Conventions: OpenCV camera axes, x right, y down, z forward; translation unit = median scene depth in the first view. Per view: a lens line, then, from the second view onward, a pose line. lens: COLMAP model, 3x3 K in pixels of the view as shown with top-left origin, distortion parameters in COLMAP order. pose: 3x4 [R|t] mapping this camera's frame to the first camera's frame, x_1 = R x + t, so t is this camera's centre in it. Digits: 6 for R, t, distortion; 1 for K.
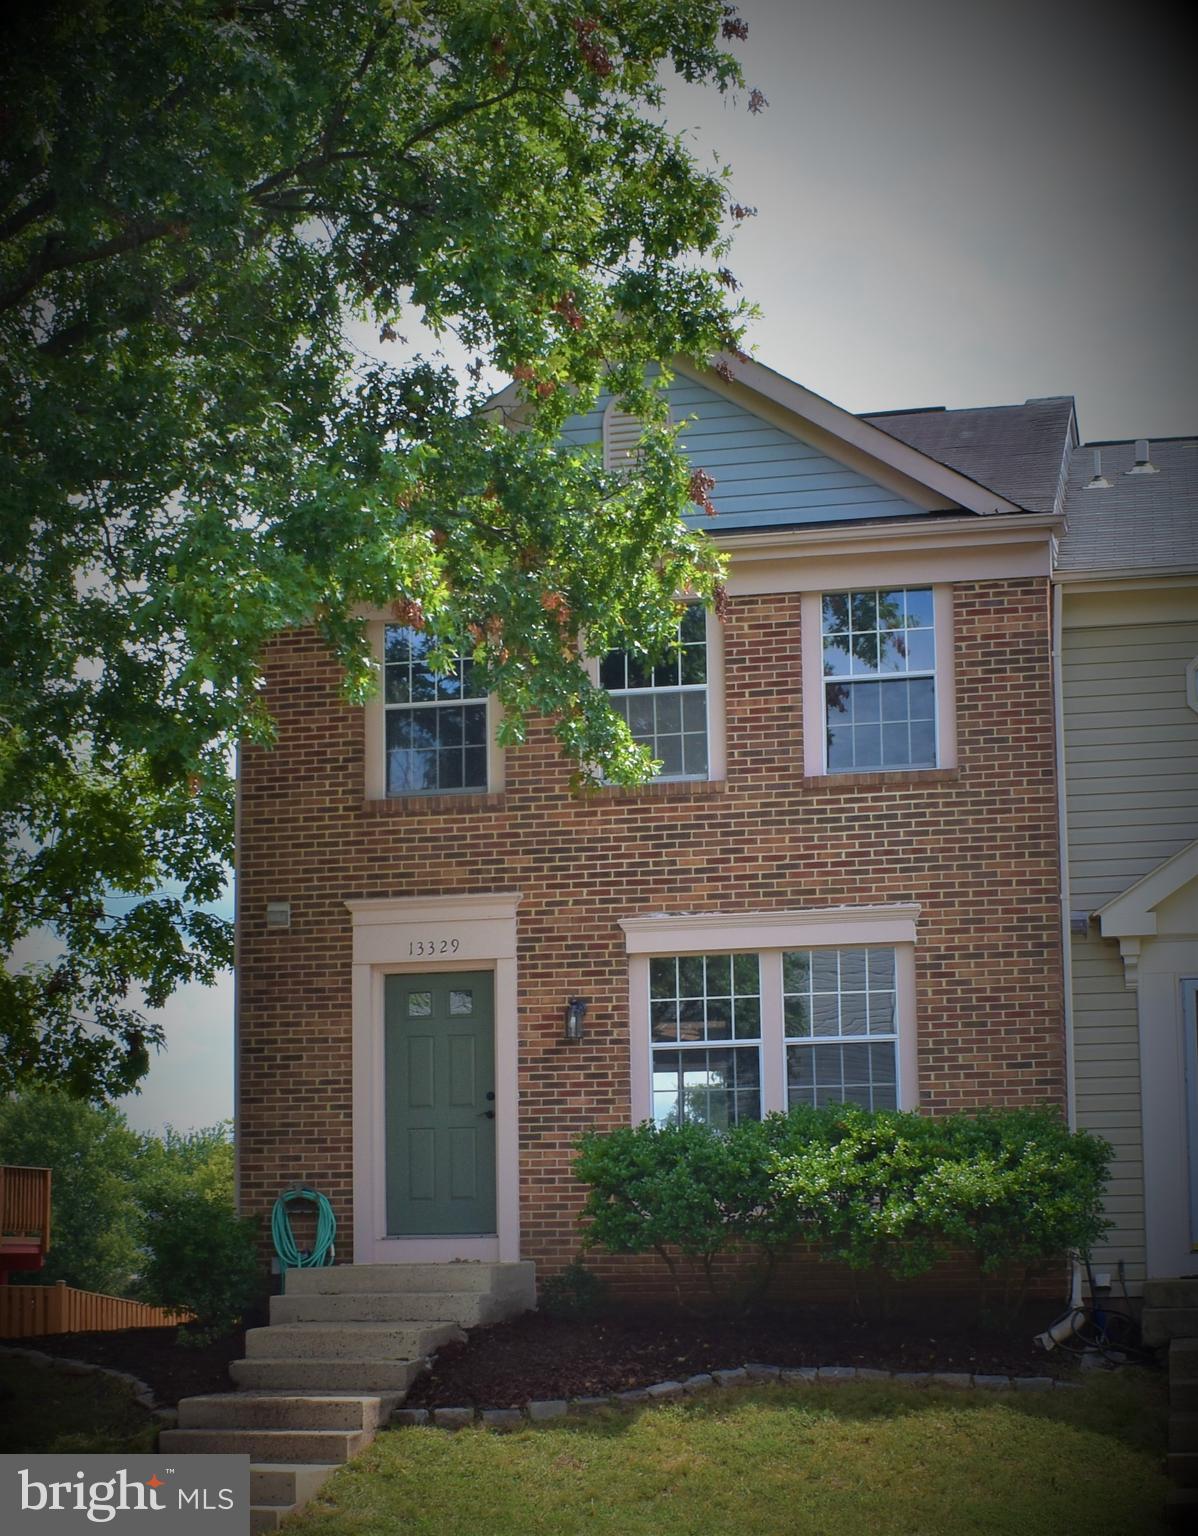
lens RADIAL K [[2518.9, 0, 525.0], [0, 2518.9, 1012.9], [0, 0, 1]] dist [-0.077571, 0.000000]
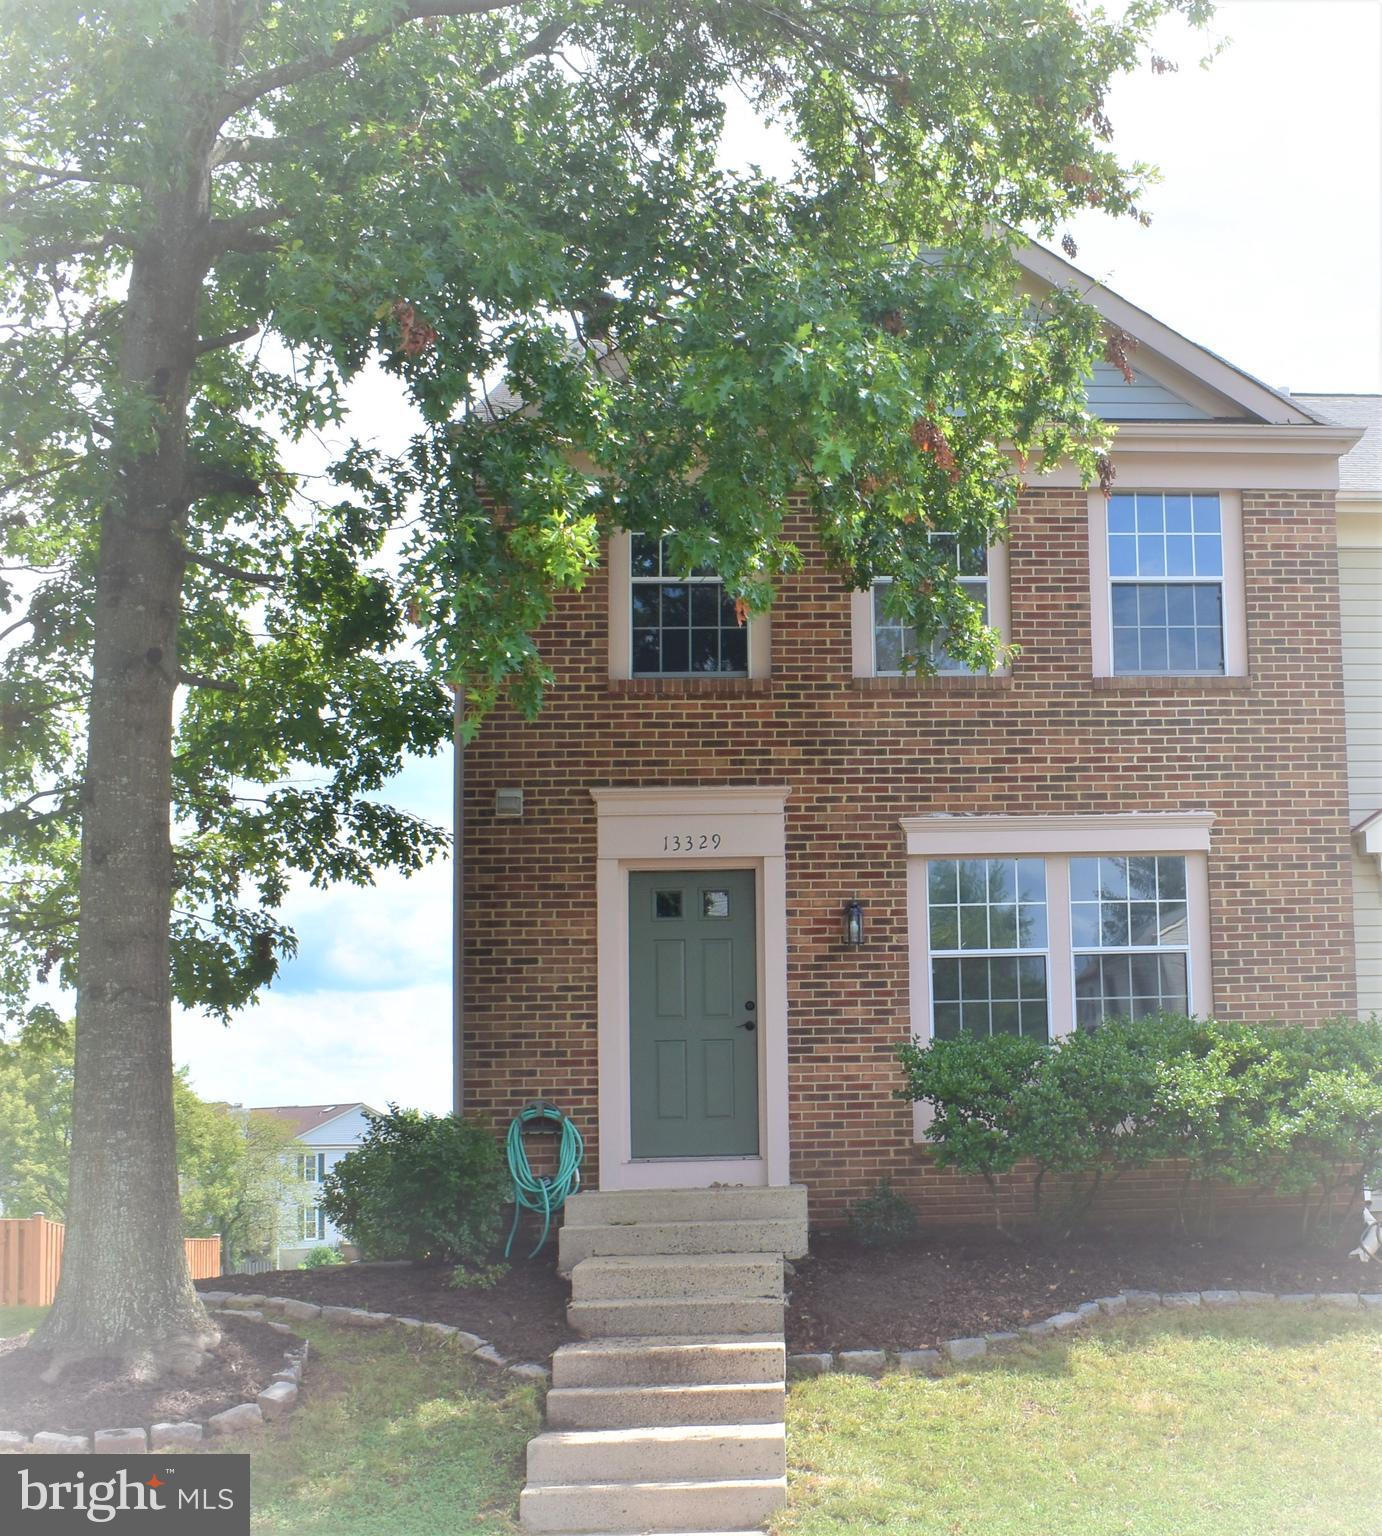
lens RADIAL K [[2262.0, 0, 949.1], [0, 2262.0, 902.9], [0, 0, 1]] dist [-0.087727, 0.000000]
pose [[0.945661, 0.024920, 0.324198, -0.217501], [-0.016677, 0.999464, -0.028179, 0.017836], [-0.324726, 0.021241, 0.945569, 0.196746]]
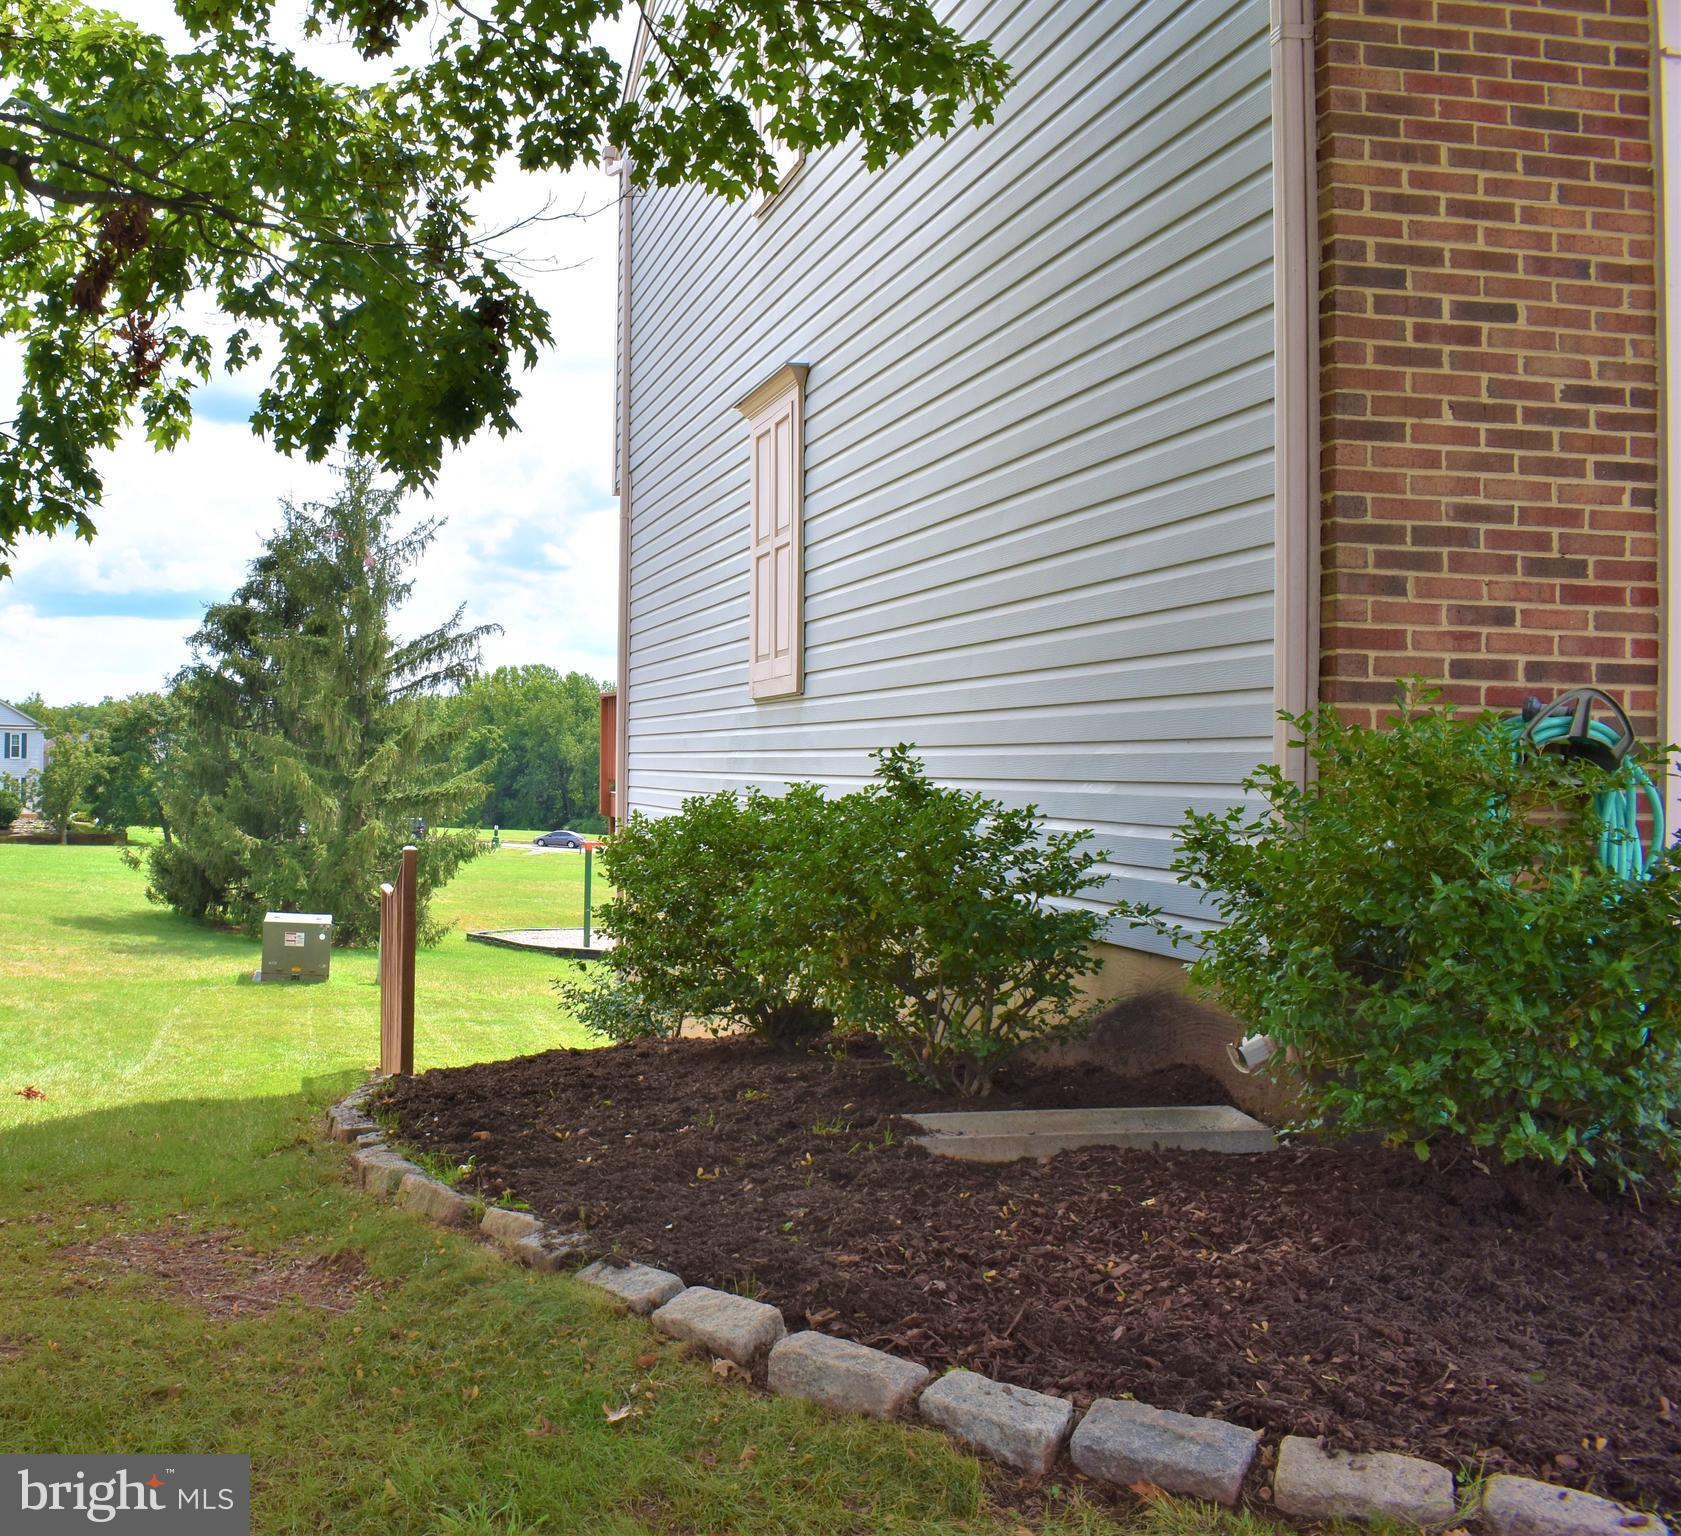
lens RADIAL K [[1868.9, 0, 458.3], [0, 1868.9, 757.3], [0, 0, 1]] dist [-0.095501, 0.000000]
pose [[0.937735, 0.025877, 0.346387, -0.308132], [-0.057162, 0.995121, 0.080410, 0.066691], [-0.342616, -0.095203, 0.934639, 0.846975]]
